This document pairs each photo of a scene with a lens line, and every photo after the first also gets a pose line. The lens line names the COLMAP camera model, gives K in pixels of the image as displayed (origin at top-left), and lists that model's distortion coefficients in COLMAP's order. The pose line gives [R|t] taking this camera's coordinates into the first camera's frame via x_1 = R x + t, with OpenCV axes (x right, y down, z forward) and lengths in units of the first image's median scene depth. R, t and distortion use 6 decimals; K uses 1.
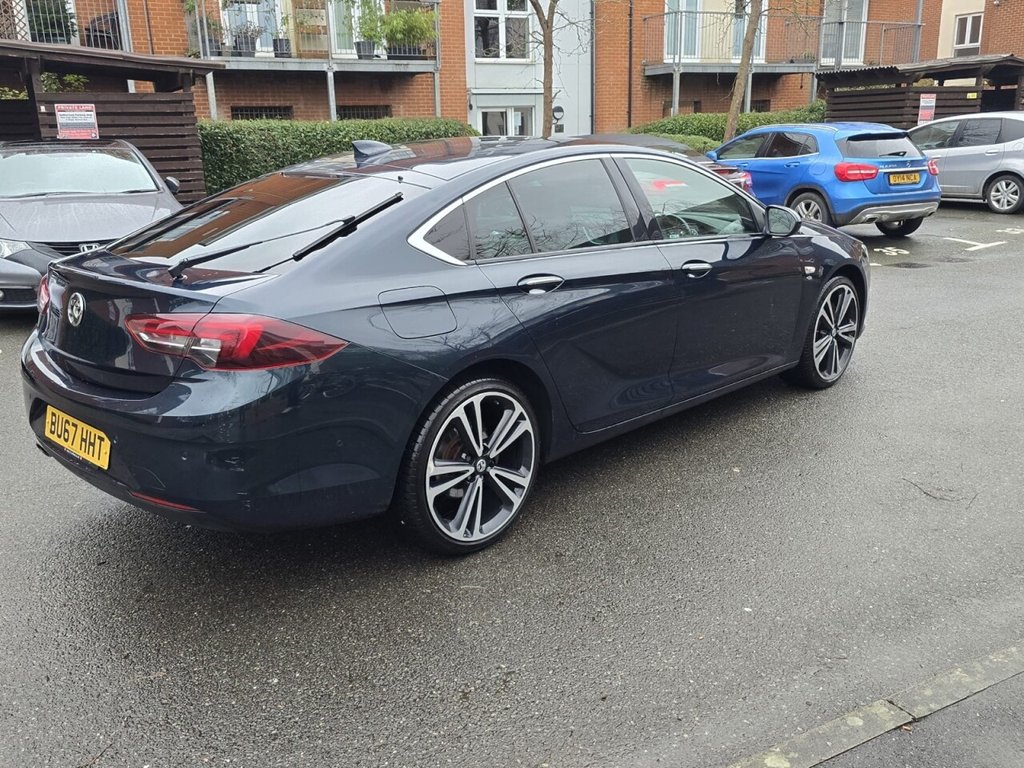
lens RADIAL K [[903.8, 0, 513.8], [0, 903.8, 377.8], [0, 0, 1]] dist [0.074117, -0.084520]
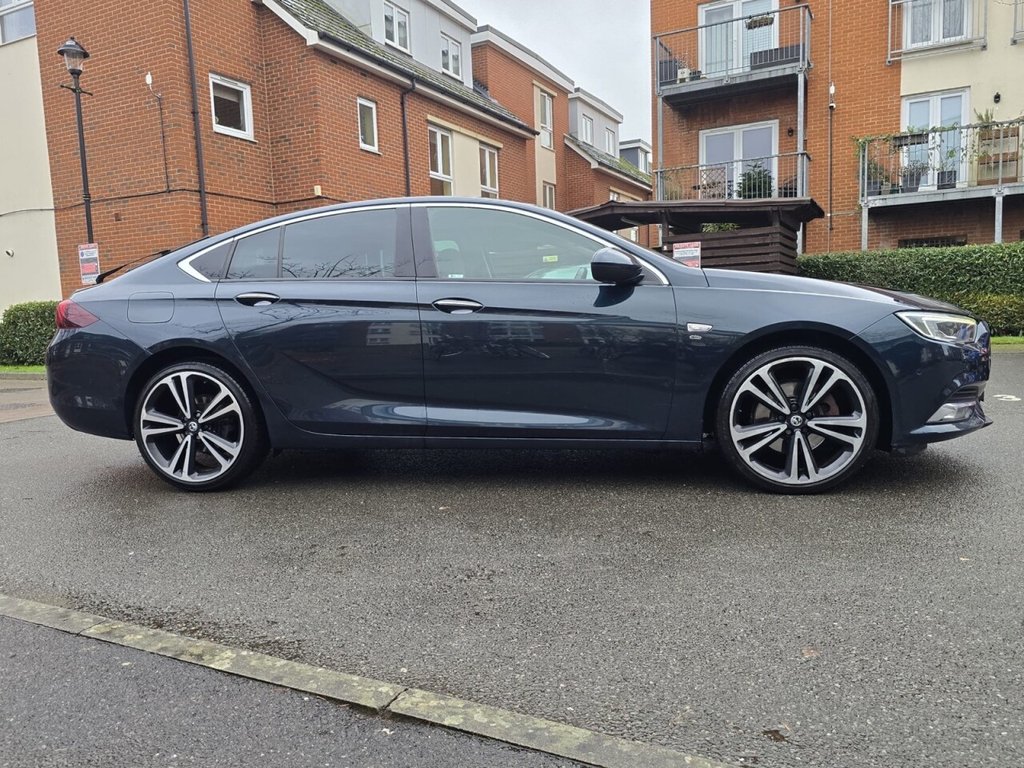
lens RADIAL K [[794.5, 0, 512.0], [0, 794.5, 384.0], [0, 0, 1]] dist [0.062562, -0.065986]
pose [[0.544541, 0.073815, -0.835479, 1.169650], [-0.197003, 0.979509, -0.041860, -0.009717], [0.815270, 0.187386, 0.547925, 0.683397]]
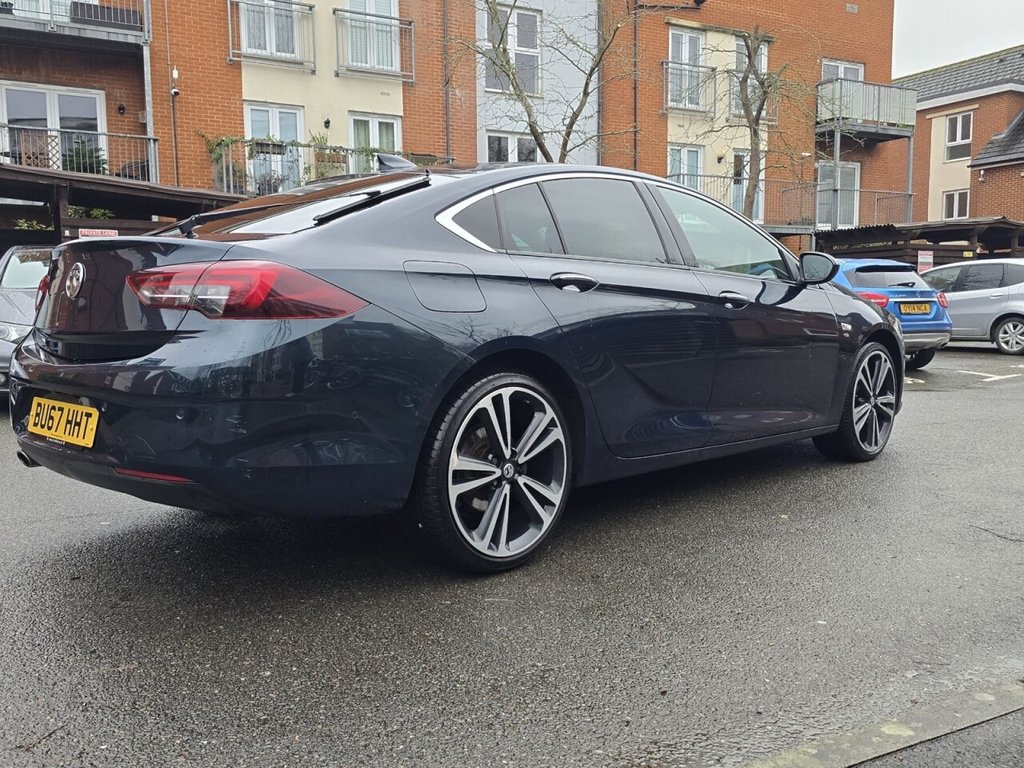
lens RADIAL K [[900.7, 0, 512.0], [0, 900.7, 384.0], [0, 0, 1]] dist [0.065088, -0.067379]
pose [[0.999905, 0.012399, -0.006011, -0.027133], [-0.013284, 0.983315, -0.181427, 0.165873], [0.003662, 0.181489, 0.983386, 0.102229]]
